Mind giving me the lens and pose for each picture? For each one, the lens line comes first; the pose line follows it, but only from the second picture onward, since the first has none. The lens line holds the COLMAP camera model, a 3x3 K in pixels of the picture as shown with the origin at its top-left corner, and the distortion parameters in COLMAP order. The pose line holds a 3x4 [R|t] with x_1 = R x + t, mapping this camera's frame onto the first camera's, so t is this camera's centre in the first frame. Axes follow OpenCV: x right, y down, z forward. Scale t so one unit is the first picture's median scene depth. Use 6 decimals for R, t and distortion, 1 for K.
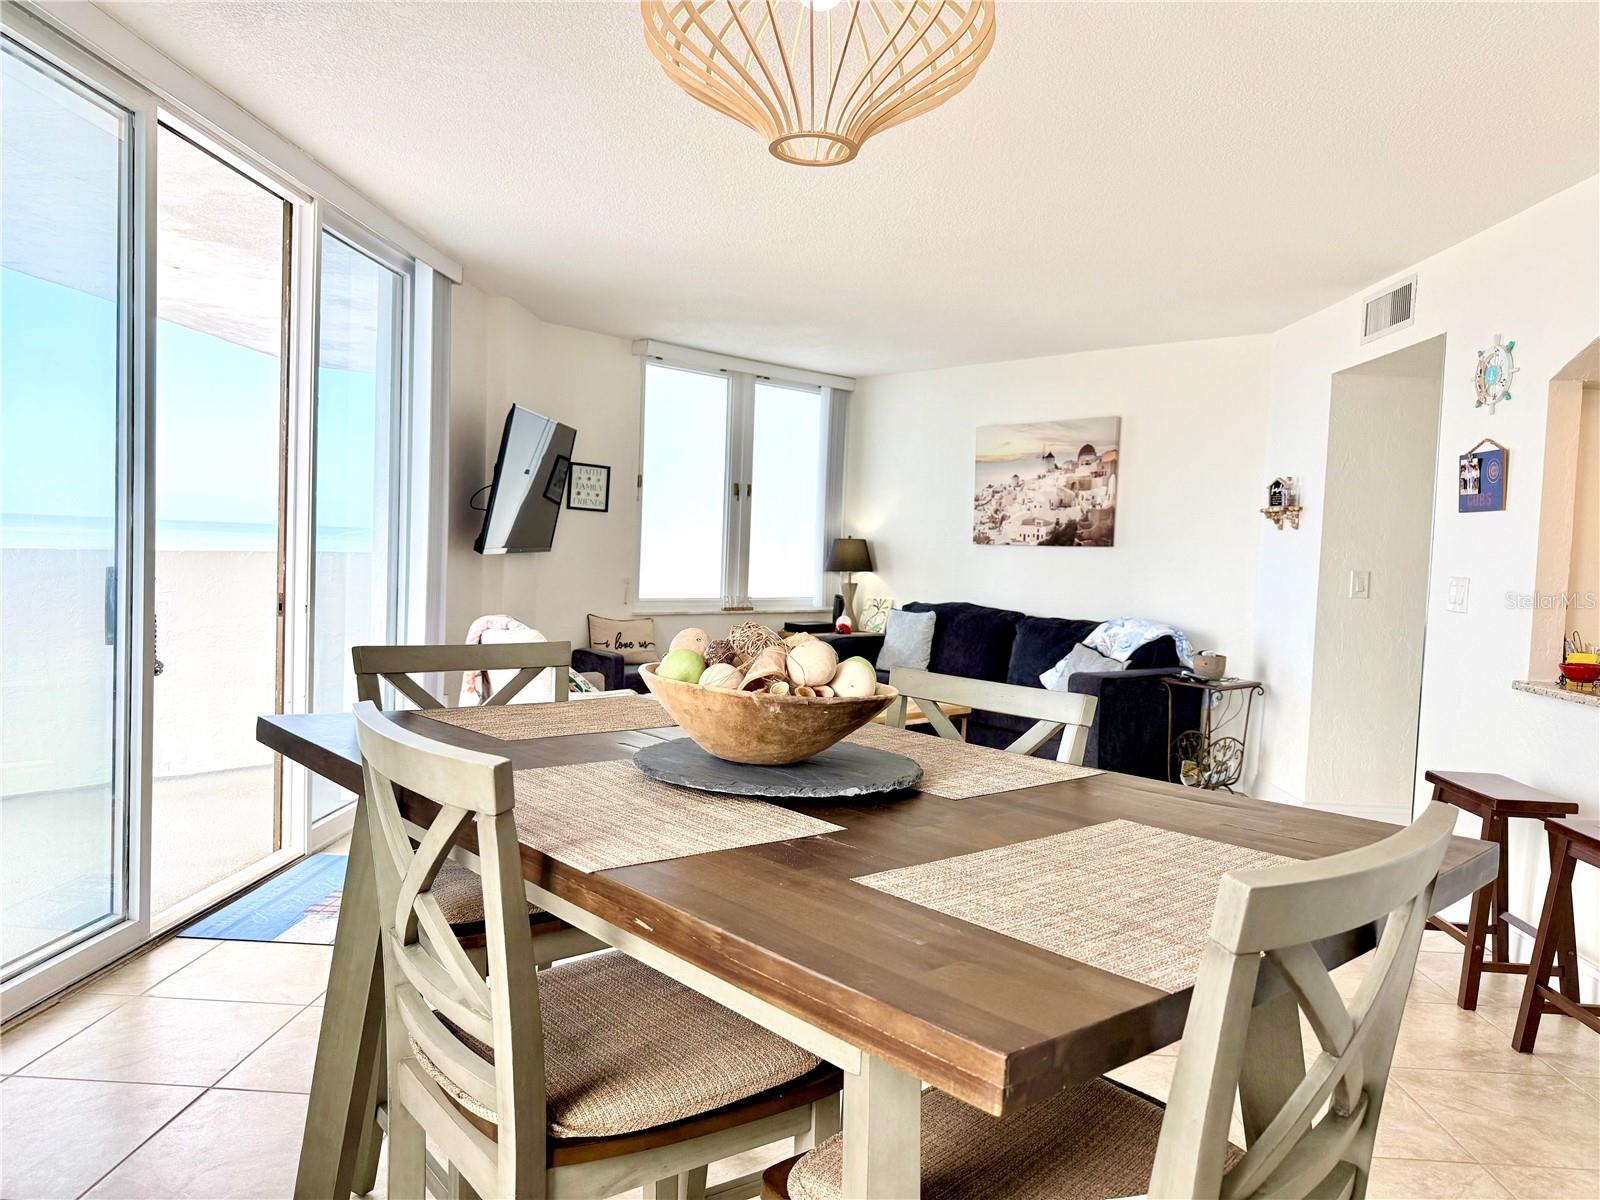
lens RADIAL K [[1115.1, 0, 793.2], [0, 1115.1, 599.2], [0, 0, 1]] dist [0.011758, -0.013742]
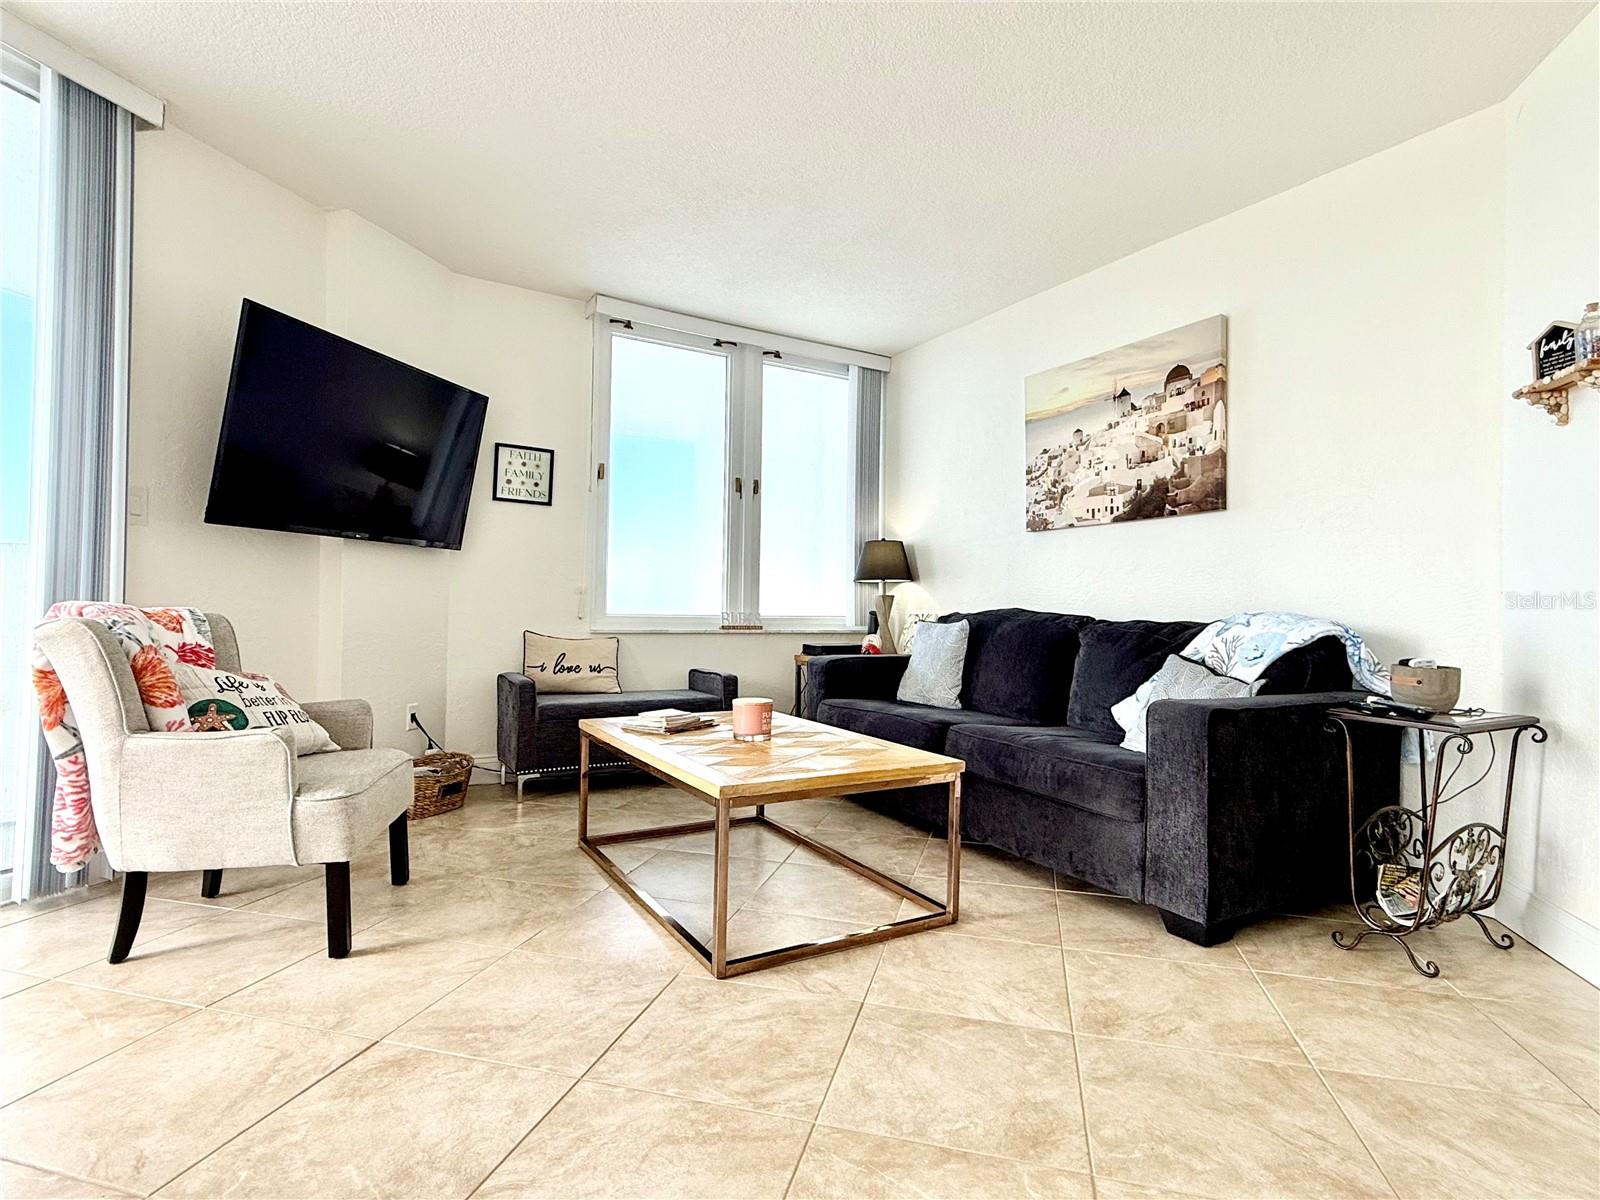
lens RADIAL K [[797.8, 0, 809.9], [0, 797.8, 607.2], [0, 0, 1]] dist [-0.021543, 0.004789]
pose [[0.976619, -0.026453, -0.213342, 0.142968], [0.013095, 0.997878, -0.063783, 0.036220], [0.214576, 0.059498, 0.974893, 0.486925]]
